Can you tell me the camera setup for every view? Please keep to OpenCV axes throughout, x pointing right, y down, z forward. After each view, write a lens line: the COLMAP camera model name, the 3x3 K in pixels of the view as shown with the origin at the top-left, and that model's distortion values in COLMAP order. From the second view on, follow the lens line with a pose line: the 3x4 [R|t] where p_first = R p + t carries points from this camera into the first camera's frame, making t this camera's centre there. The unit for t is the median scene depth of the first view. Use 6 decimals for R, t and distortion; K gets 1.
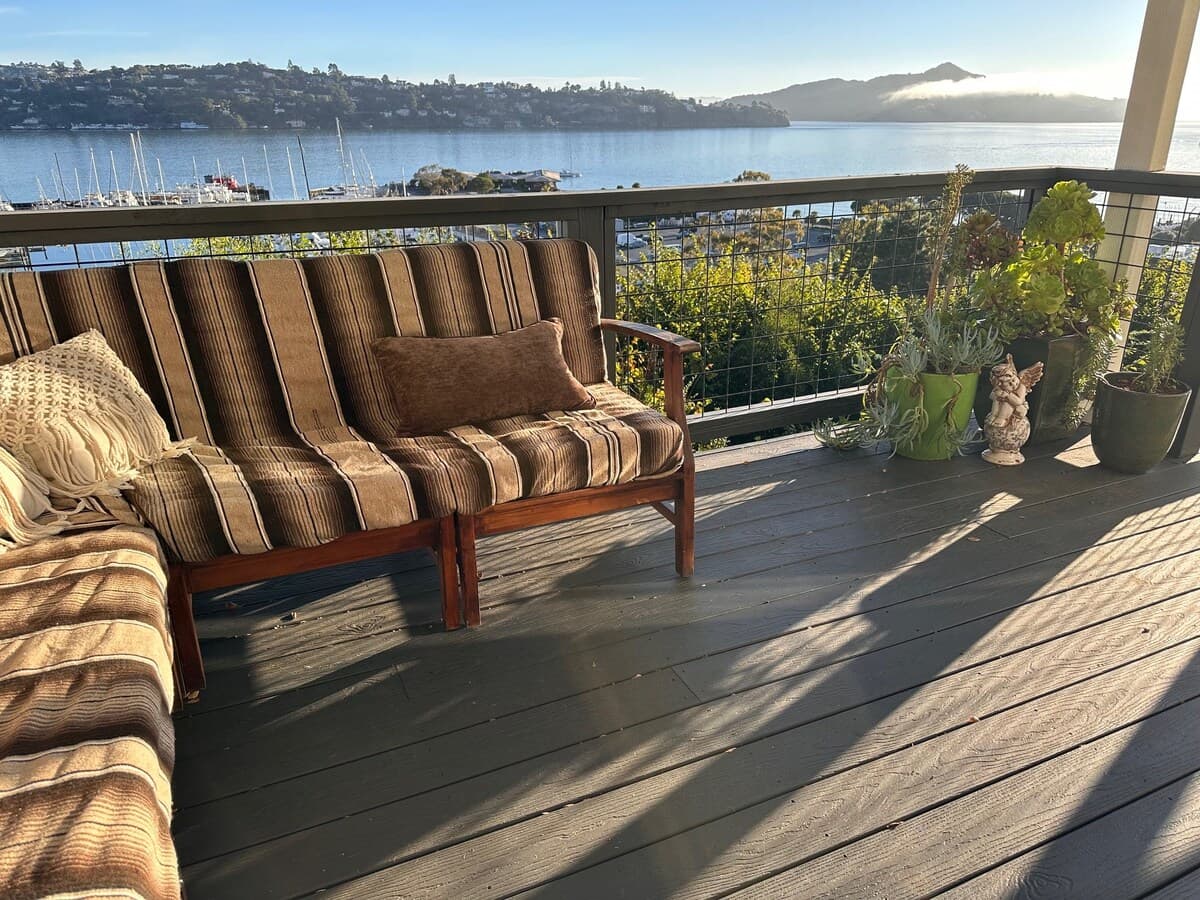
lens RADIAL K [[862.2, 0, 620.2], [0, 862.2, 460.2], [0, 0, 1]] dist [0.052708, -0.066015]
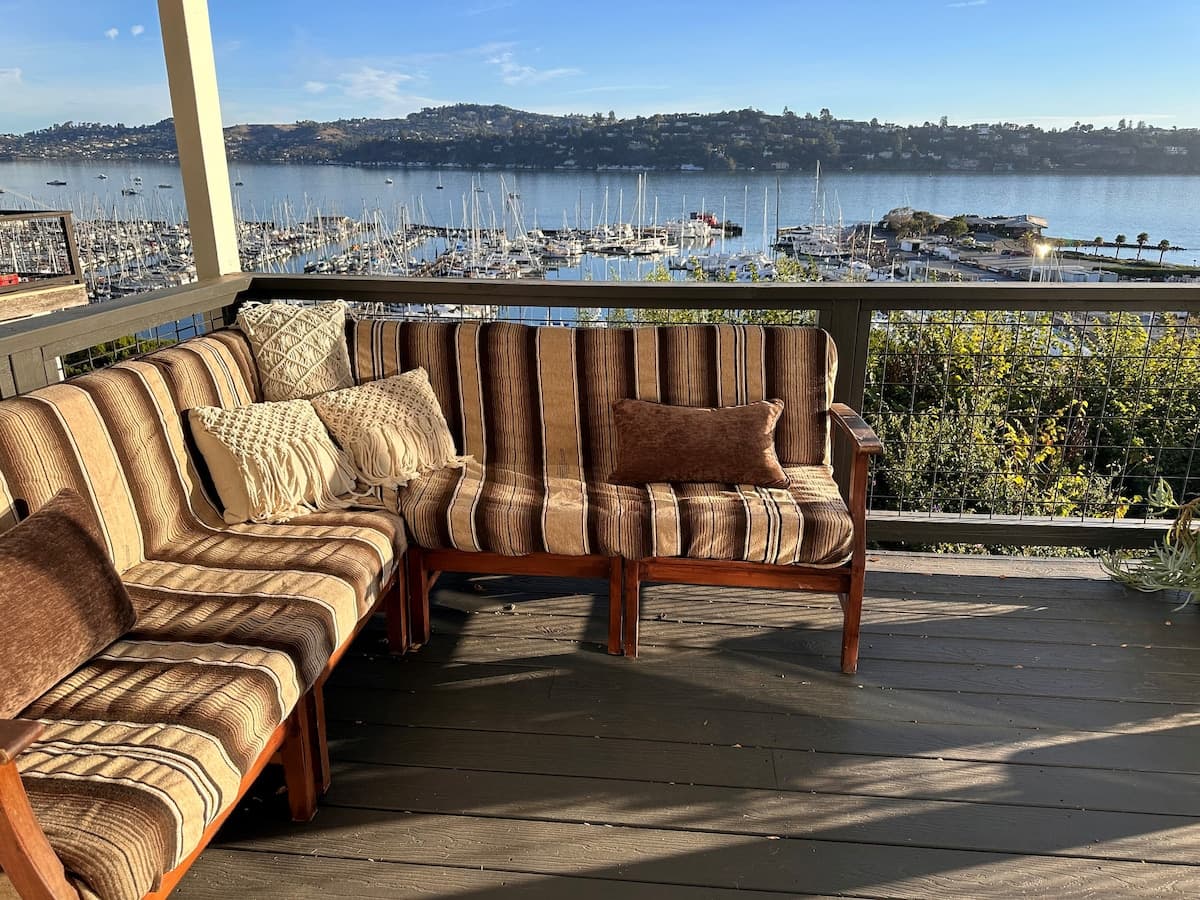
lens RADIAL K [[868.8, 0, 600.0], [0, 868.8, 450.0], [0, 0, 1]] dist [0.112680, -0.184670]
pose [[0.858325, 0.163586, -0.486331, 0.295353], [-0.189284, 0.981915, -0.003782, -0.061645], [0.476918, 0.095300, 0.873766, -0.053761]]
